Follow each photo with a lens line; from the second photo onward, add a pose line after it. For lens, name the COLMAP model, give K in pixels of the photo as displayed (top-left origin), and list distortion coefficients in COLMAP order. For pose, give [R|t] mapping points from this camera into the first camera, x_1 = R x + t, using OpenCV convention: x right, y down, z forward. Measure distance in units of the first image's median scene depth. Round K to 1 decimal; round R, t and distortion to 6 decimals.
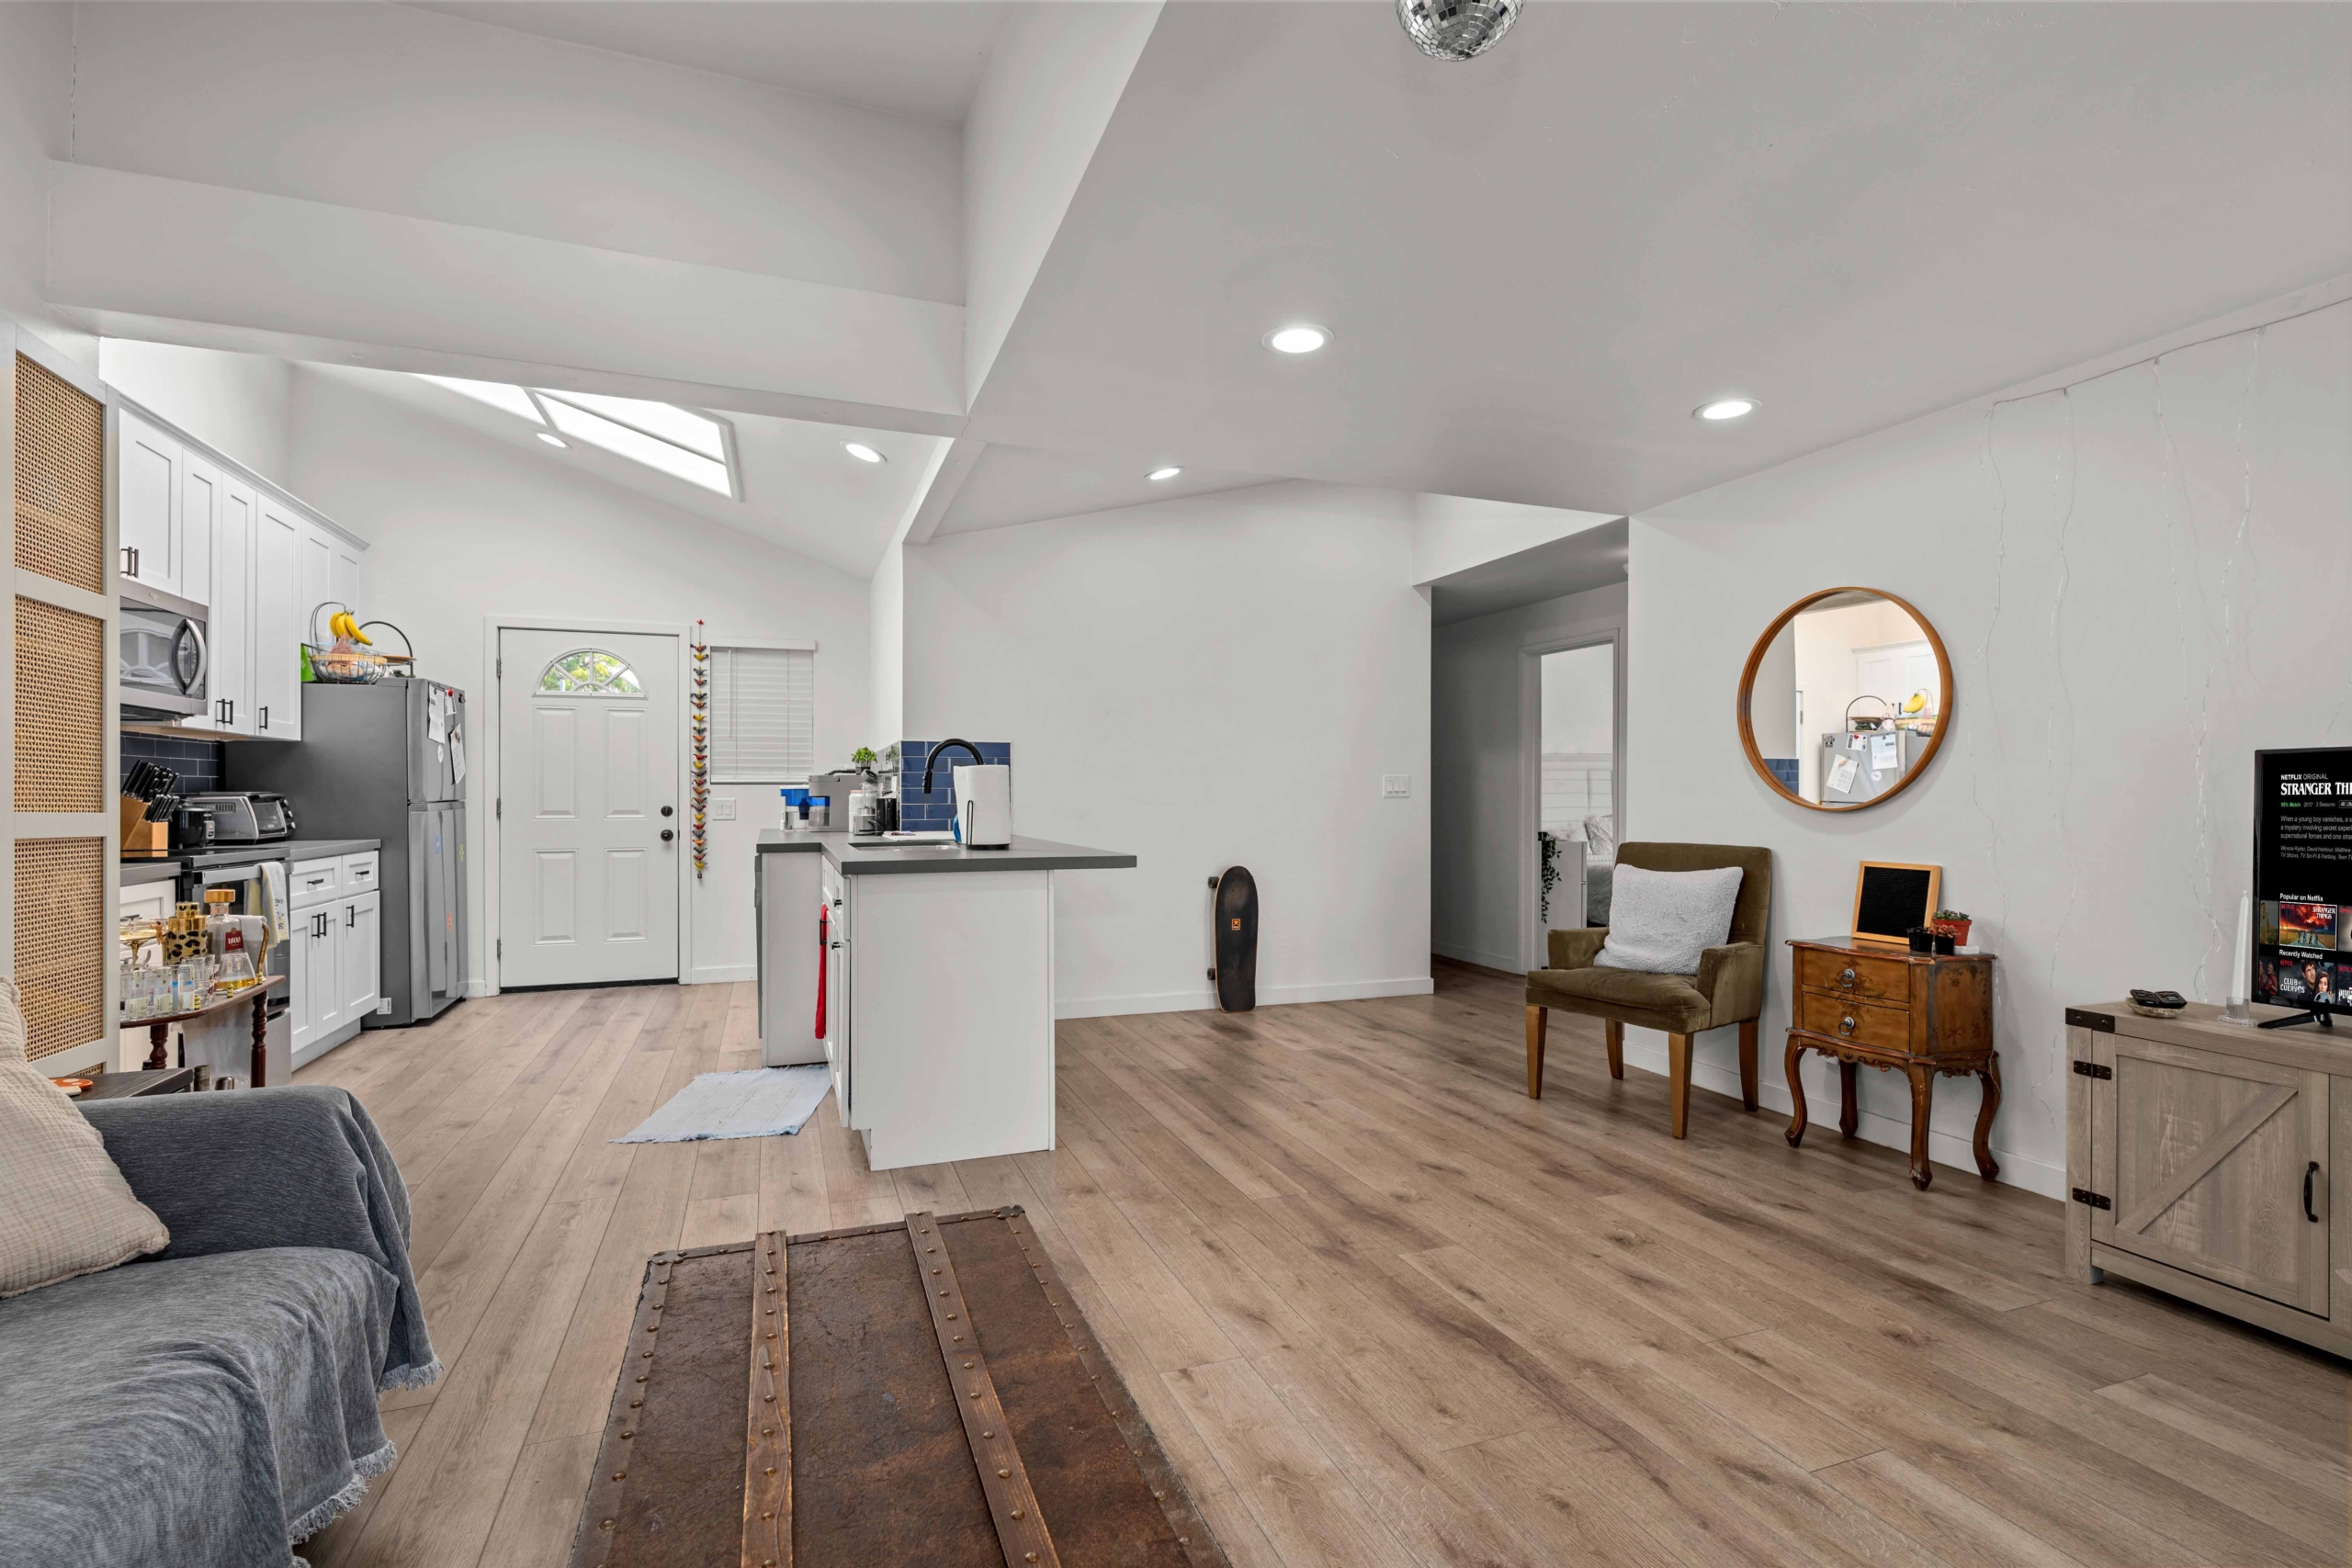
lens RADIAL K [[1065.9, 0, 1169.4], [0, 1065.9, 796.0], [0, 0, 1]] dist [0.001370, -0.000889]
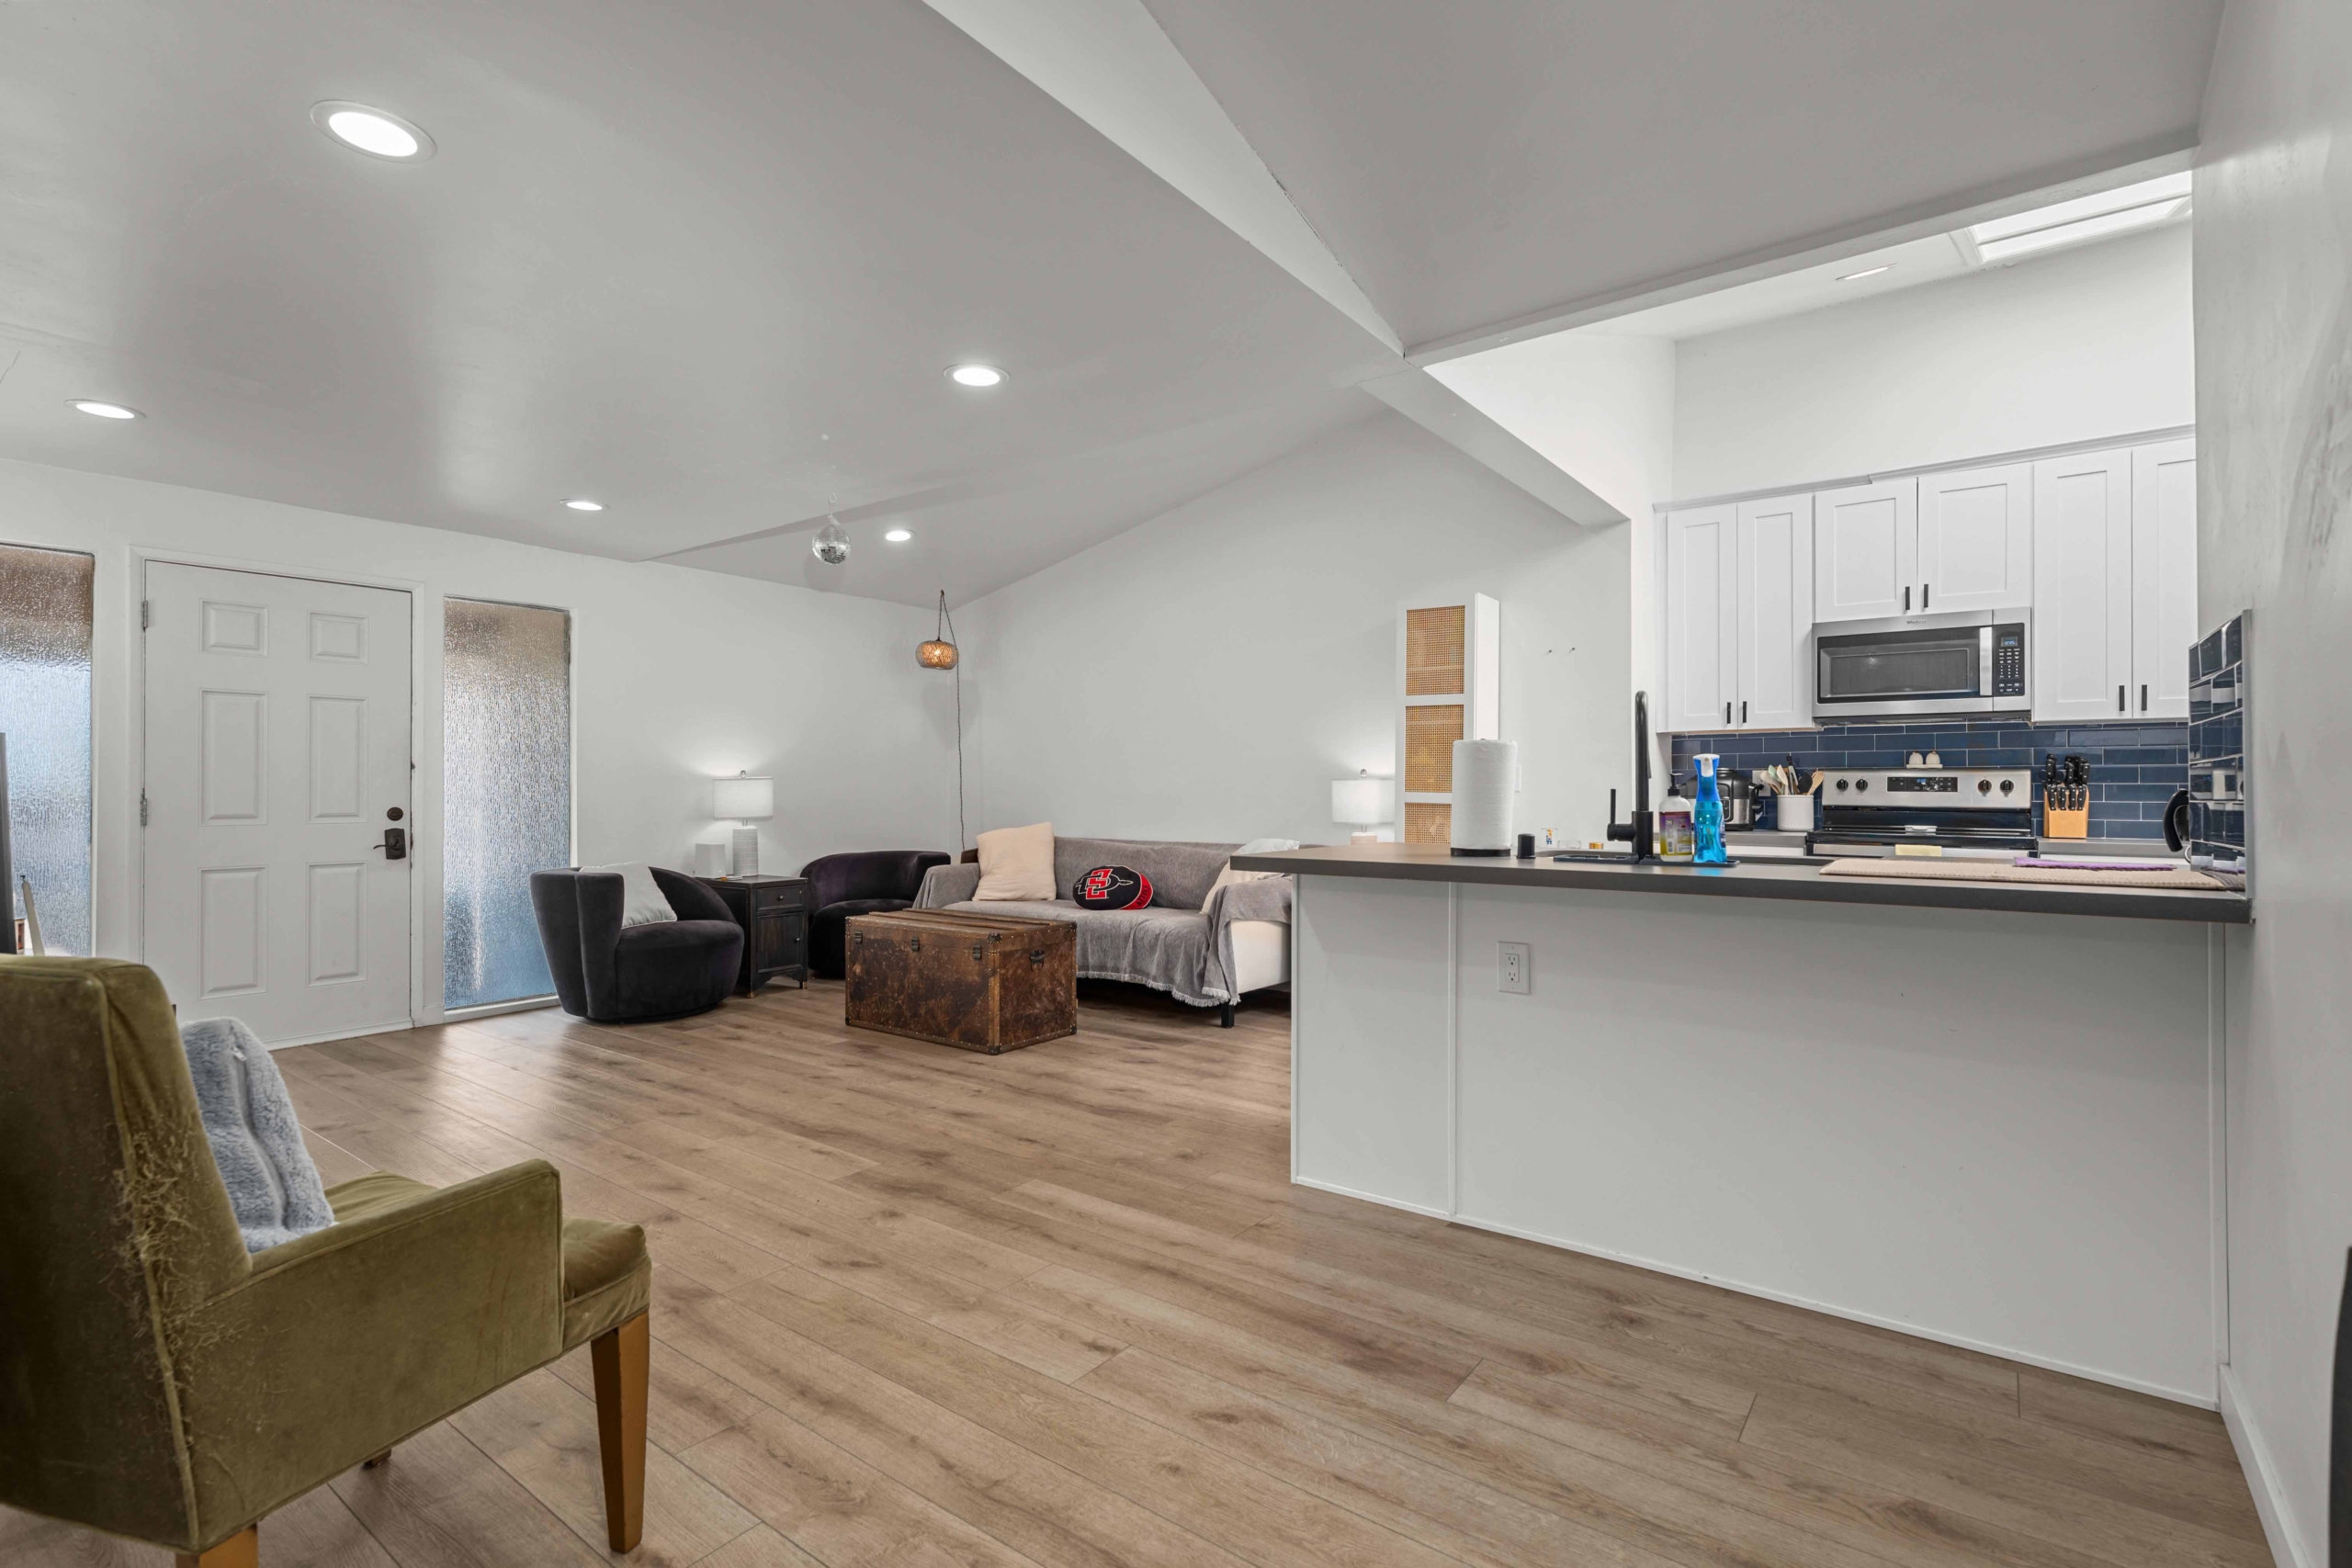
lens RADIAL K [[1081.5, 0, 1176.0], [0, 1081.5, 784.0], [0, 0, 1]] dist [0.000874, 0.000074]
pose [[-0.842193, -0.003840, -0.539163, 0.474452], [-0.001829, 0.999989, -0.004266, 0.005147], [0.539173, -0.002607, -0.842191, 1.765349]]
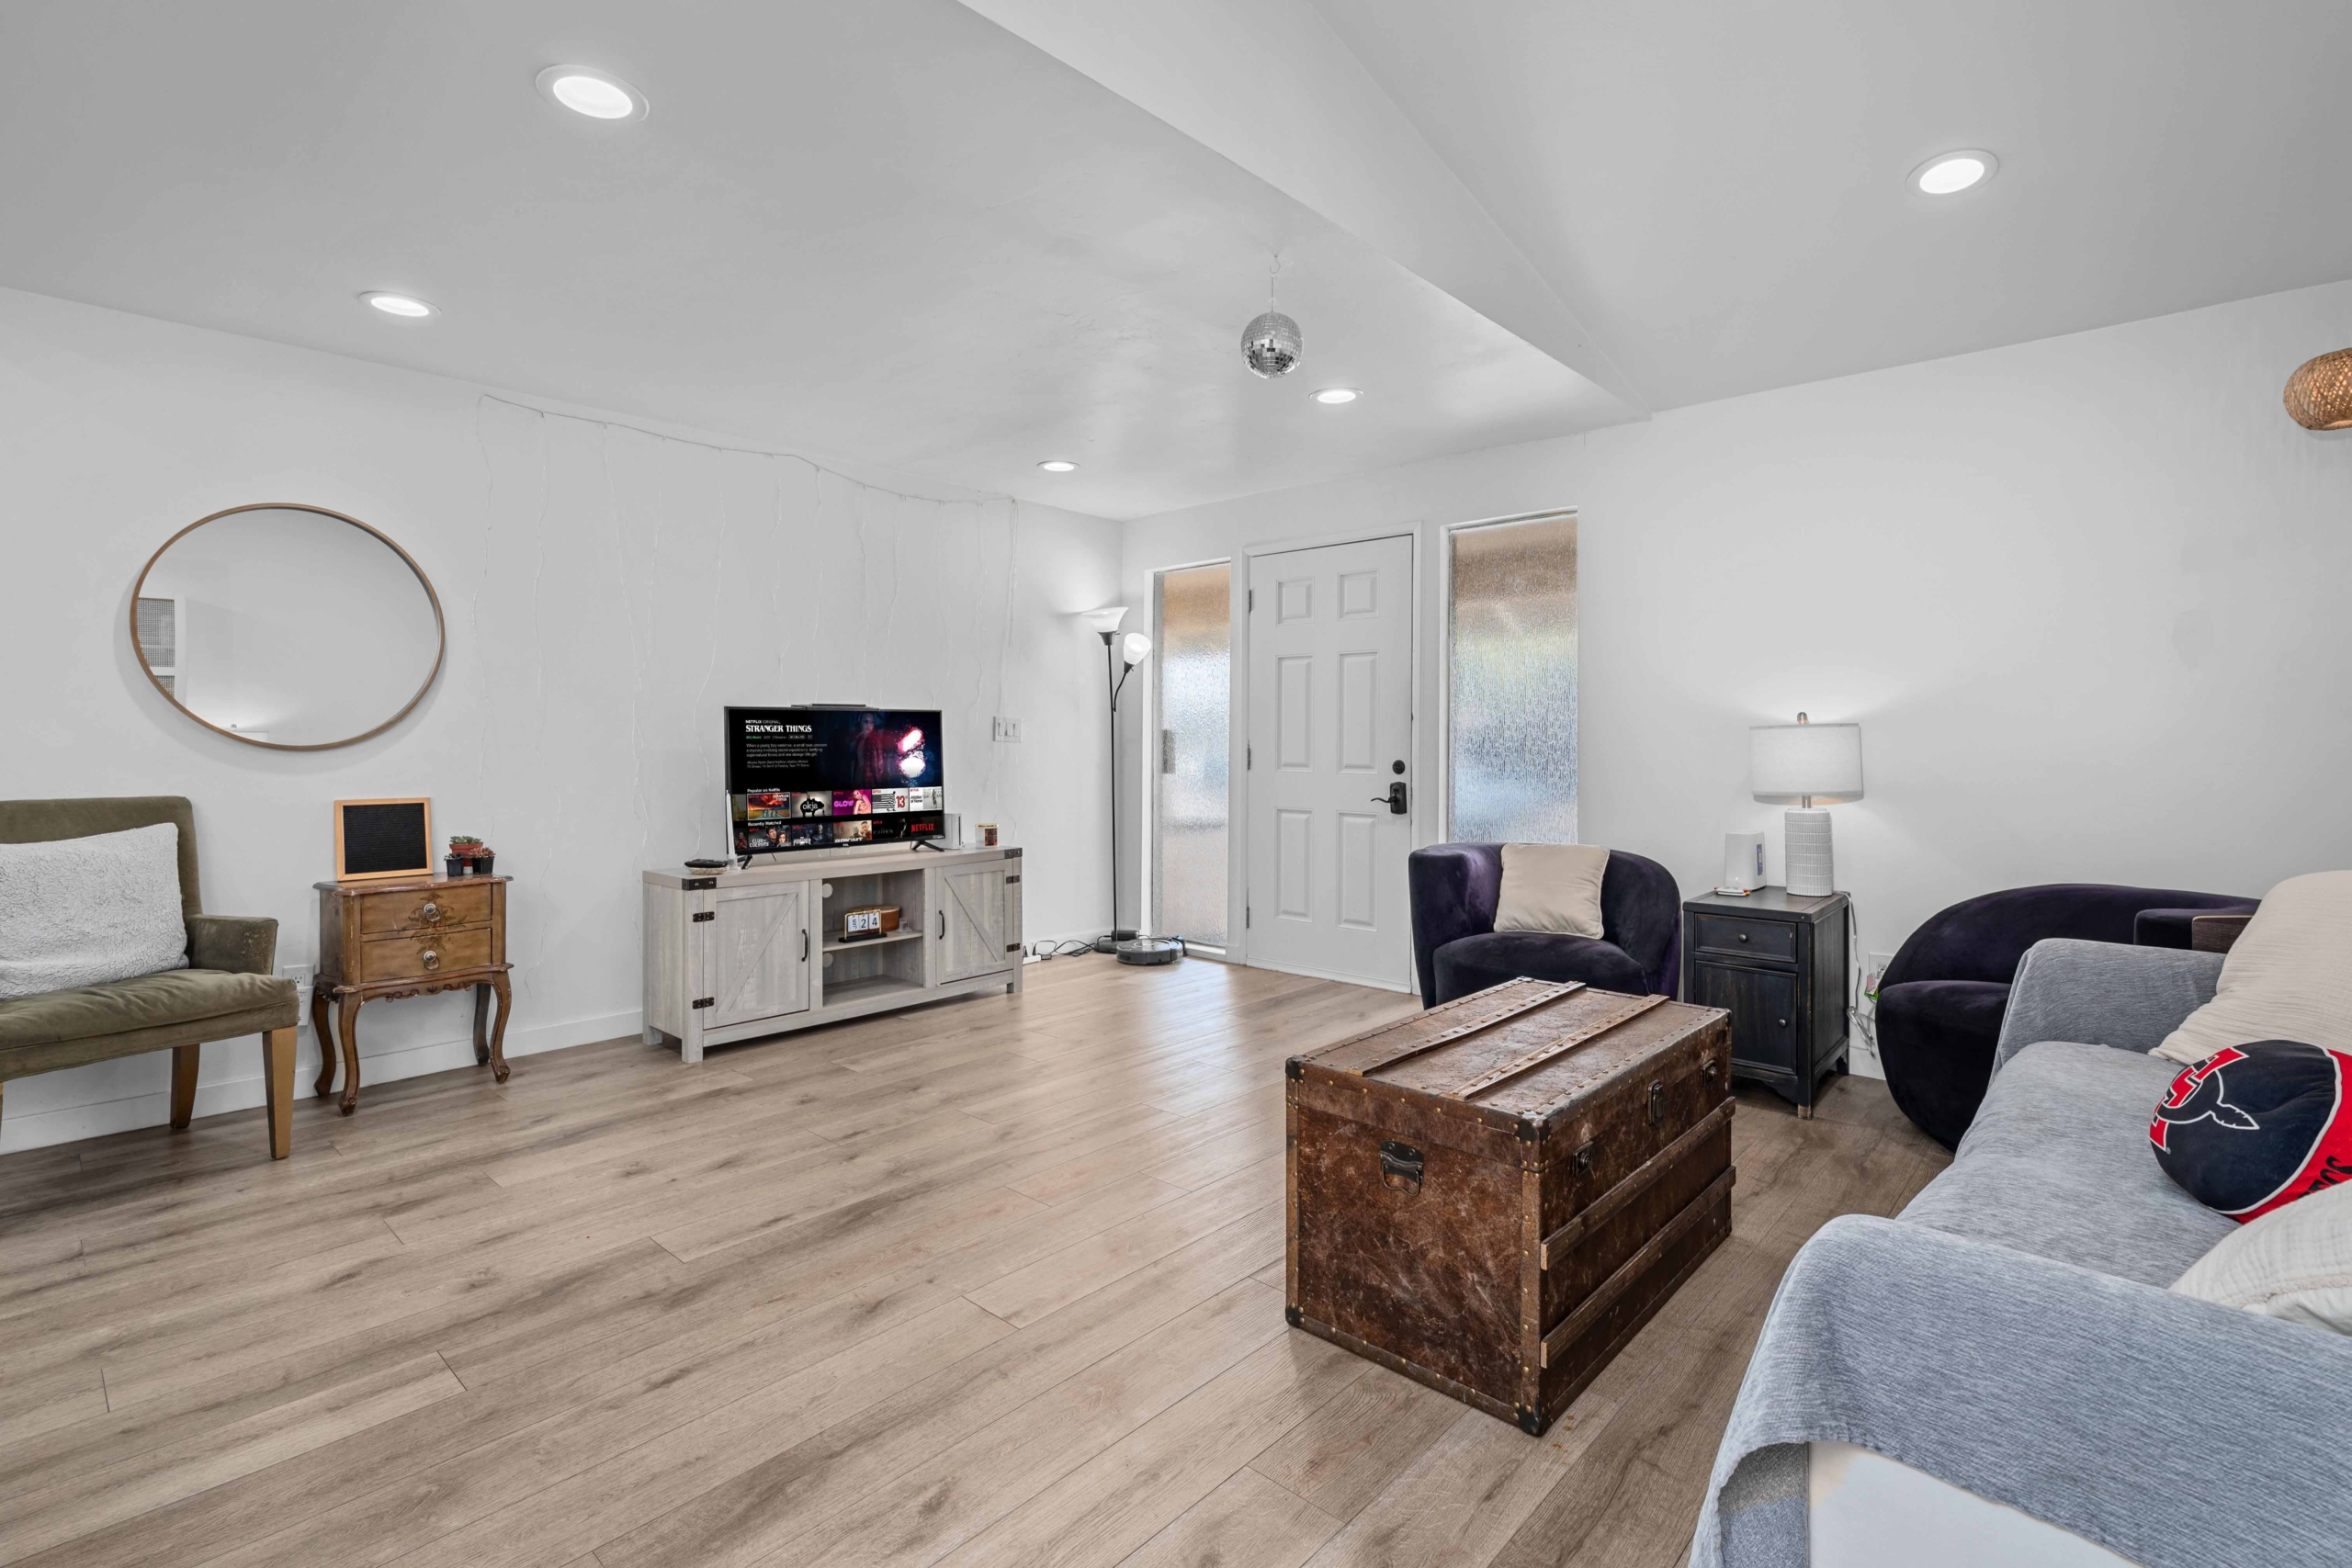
lens RADIAL K [[1094.5, 0, 1175.4], [0, 1094.5, 747.6], [0, 0, 1]] dist [0.000553, -0.000407]
pose [[-0.454010, -0.010164, 0.890939, -0.602246], [-0.002903, 0.999946, 0.009928, 0.002406], [-0.890992, 0.001921, -0.454015, 0.836889]]
